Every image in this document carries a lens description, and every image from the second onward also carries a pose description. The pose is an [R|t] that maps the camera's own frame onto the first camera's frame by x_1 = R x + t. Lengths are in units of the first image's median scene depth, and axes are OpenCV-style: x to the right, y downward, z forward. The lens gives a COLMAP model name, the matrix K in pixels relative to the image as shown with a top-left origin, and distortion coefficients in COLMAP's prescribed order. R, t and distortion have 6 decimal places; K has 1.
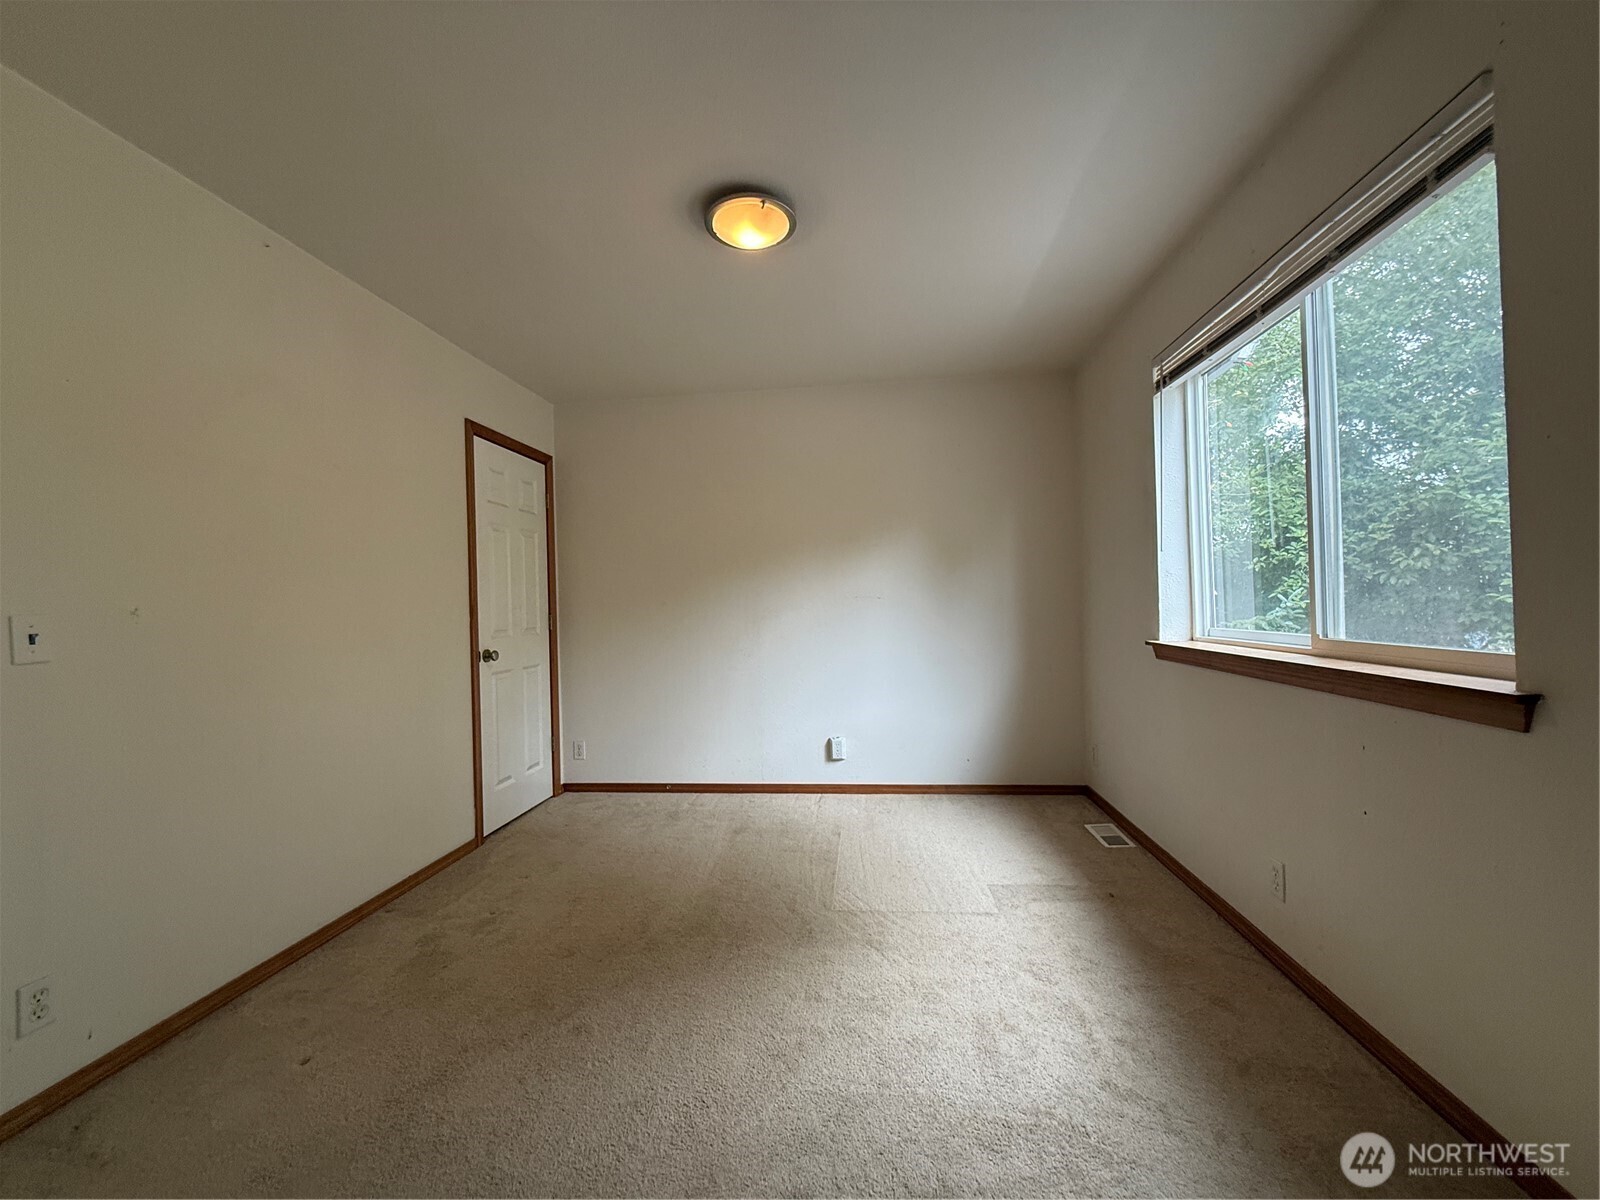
lens RADIAL K [[640.9, 0, 802.3], [0, 640.9, 599.5], [0, 0, 1]] dist [0.000687, 0.000531]
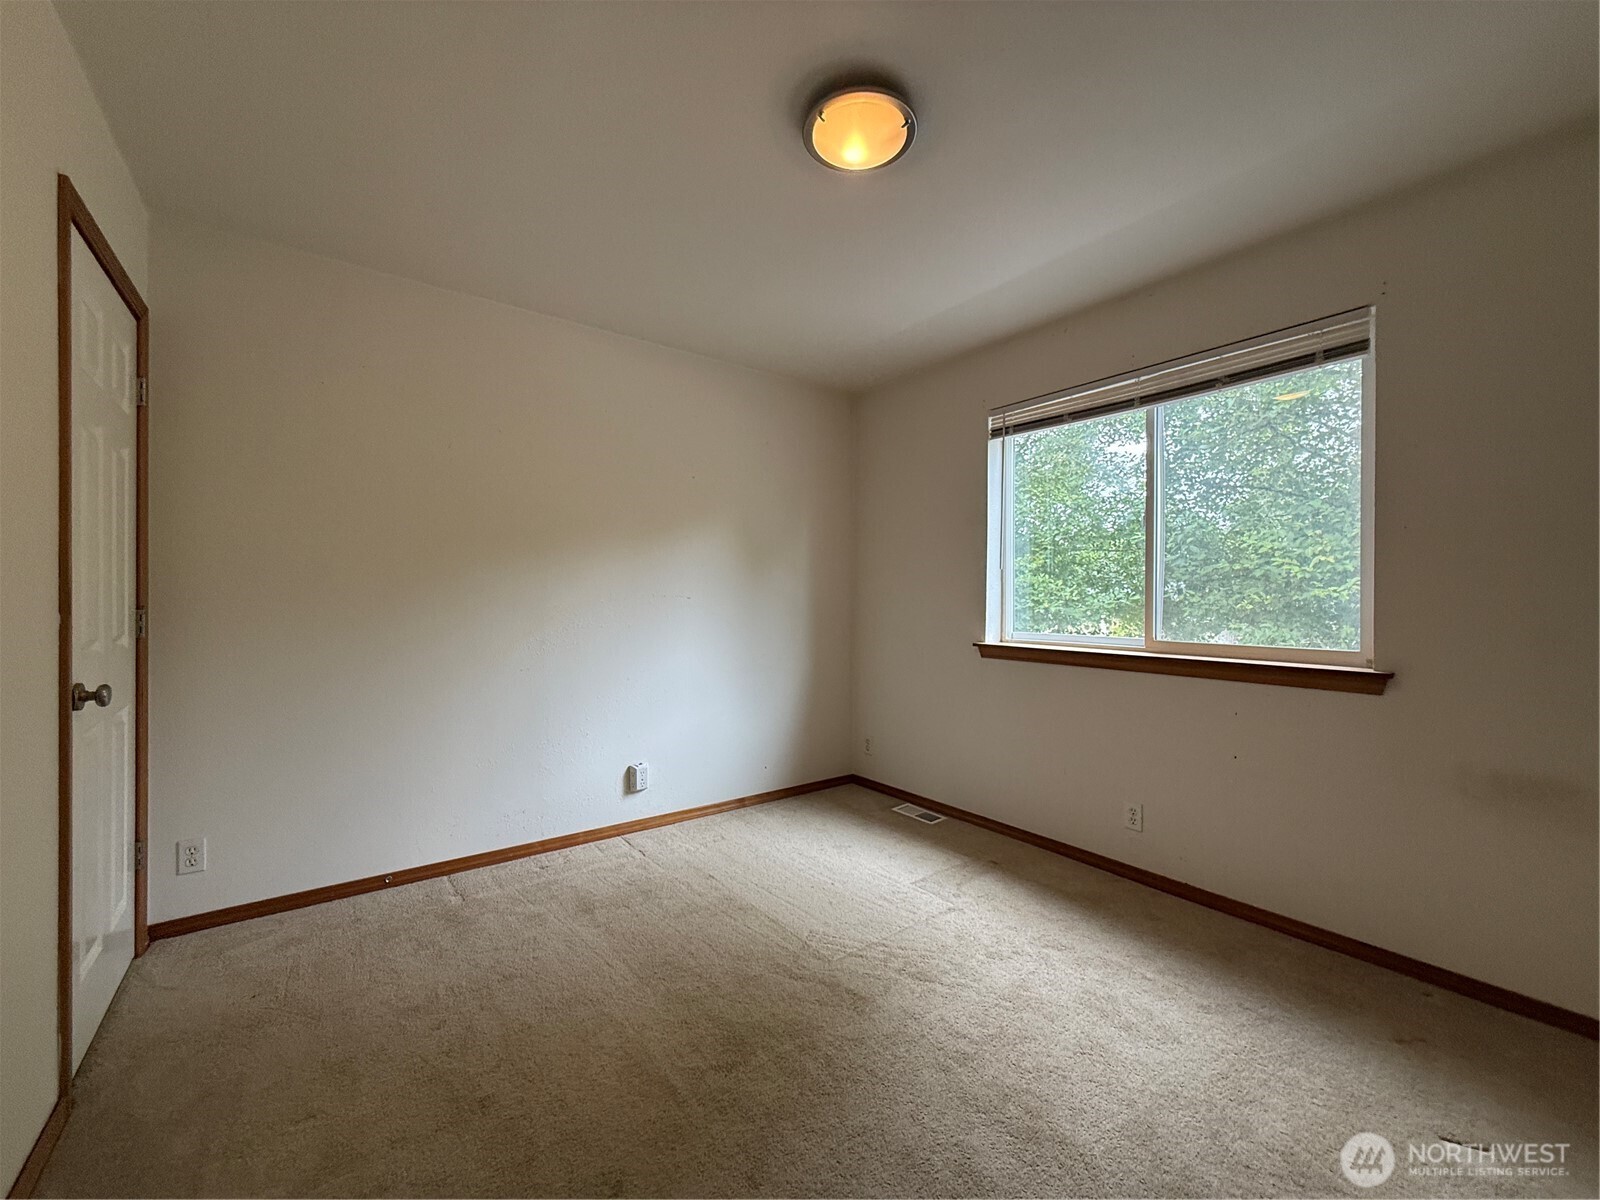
lens RADIAL K [[640.9, 0, 802.3], [0, 640.9, 599.5], [0, 0, 1]] dist [0.000687, 0.000531]
pose [[0.725176, 0.030643, 0.687882, -0.503880], [-0.030821, 0.999453, -0.012030, 0.008139], [-0.687874, -0.012477, 0.725723, 0.345693]]
